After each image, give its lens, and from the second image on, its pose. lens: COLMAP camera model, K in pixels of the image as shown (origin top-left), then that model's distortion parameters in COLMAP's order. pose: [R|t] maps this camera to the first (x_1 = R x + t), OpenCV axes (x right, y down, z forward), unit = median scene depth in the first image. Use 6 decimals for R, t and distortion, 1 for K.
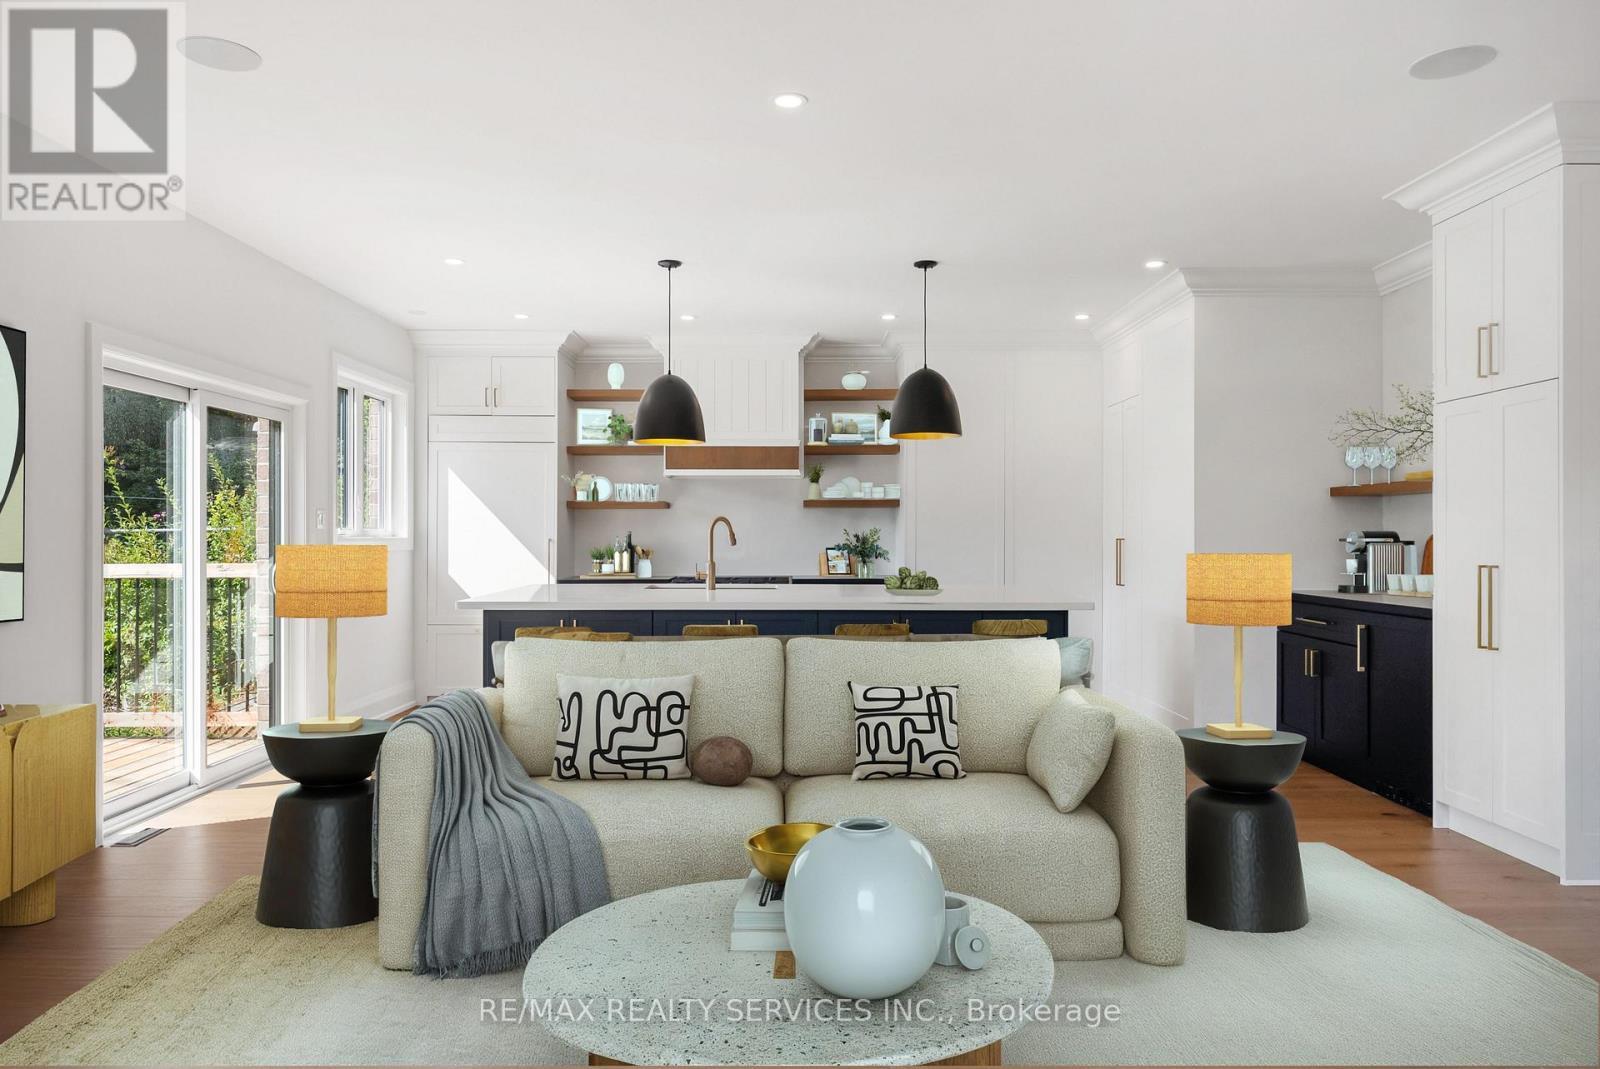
lens RADIAL K [[1272.7, 0, 781.2], [0, 1272.7, 592.4], [0, 0, 1]] dist [0.054735, -0.000494]
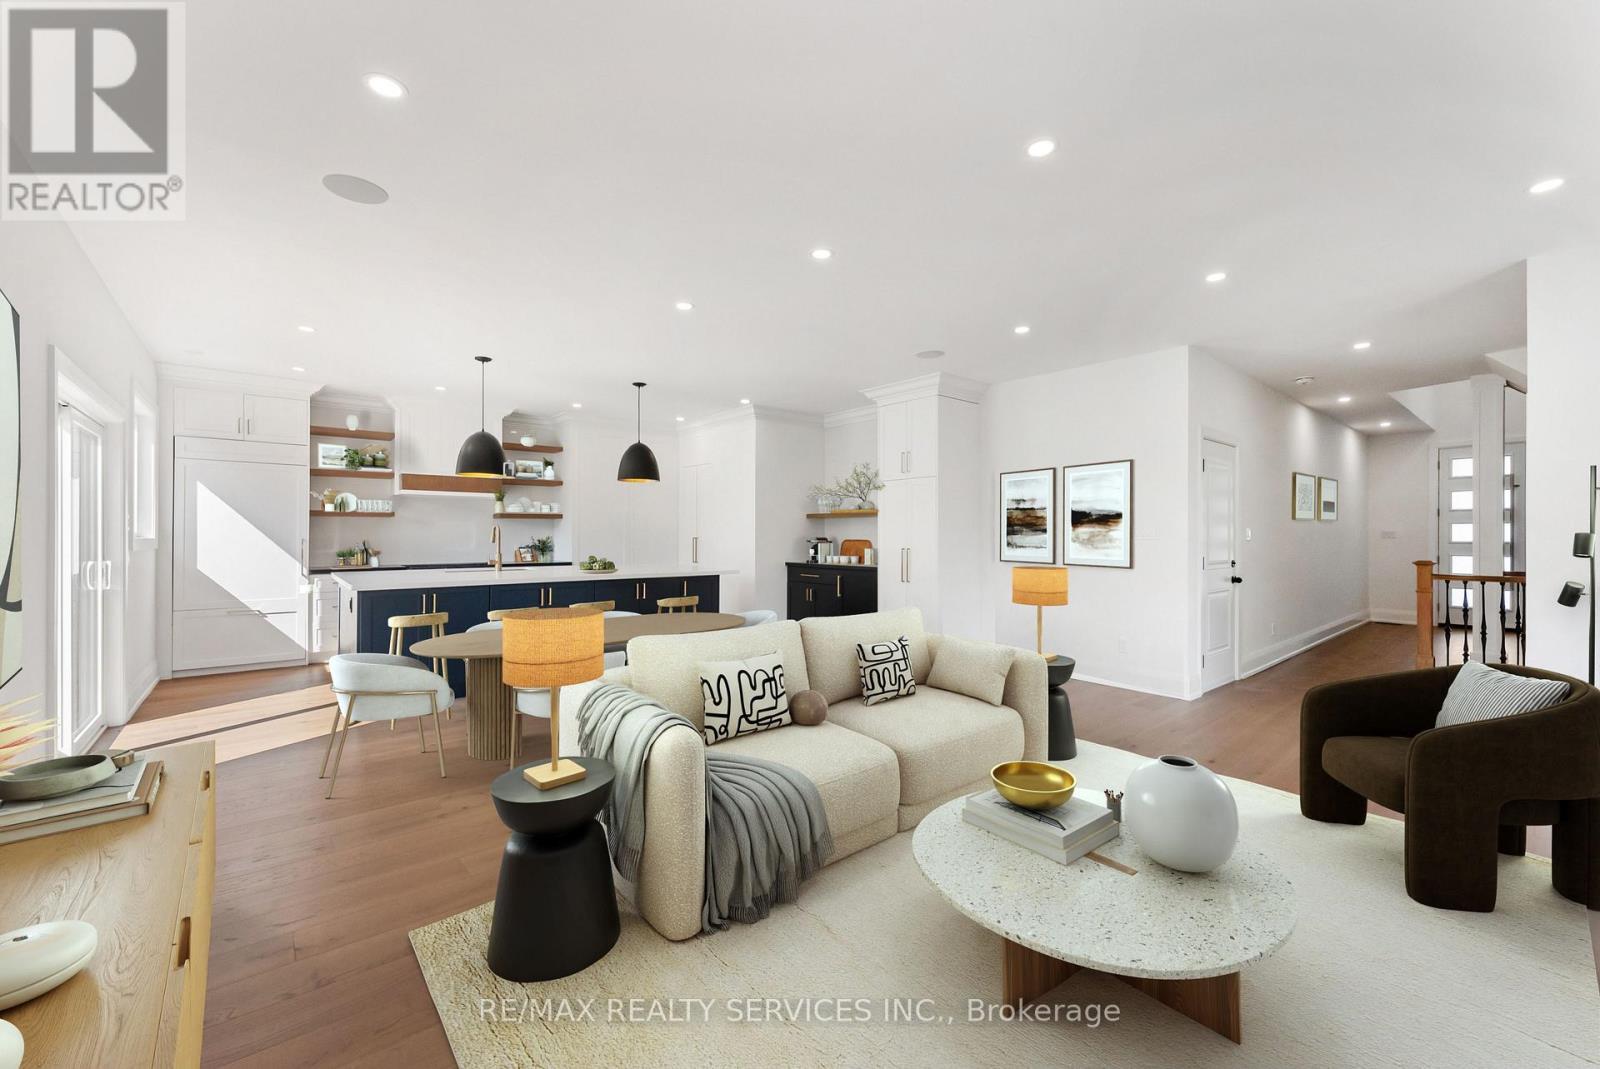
lens RADIAL K [[634.1, 0, 794.7], [0, 634.1, 534.0], [0, 0, 1]] dist [0.007428, 0.000060]
pose [[0.759562, 0.001374, 0.650433, -0.538131], [0.019561, 0.999497, -0.024955, -0.052292], [-0.650140, 0.031678, 0.759153, 0.437342]]
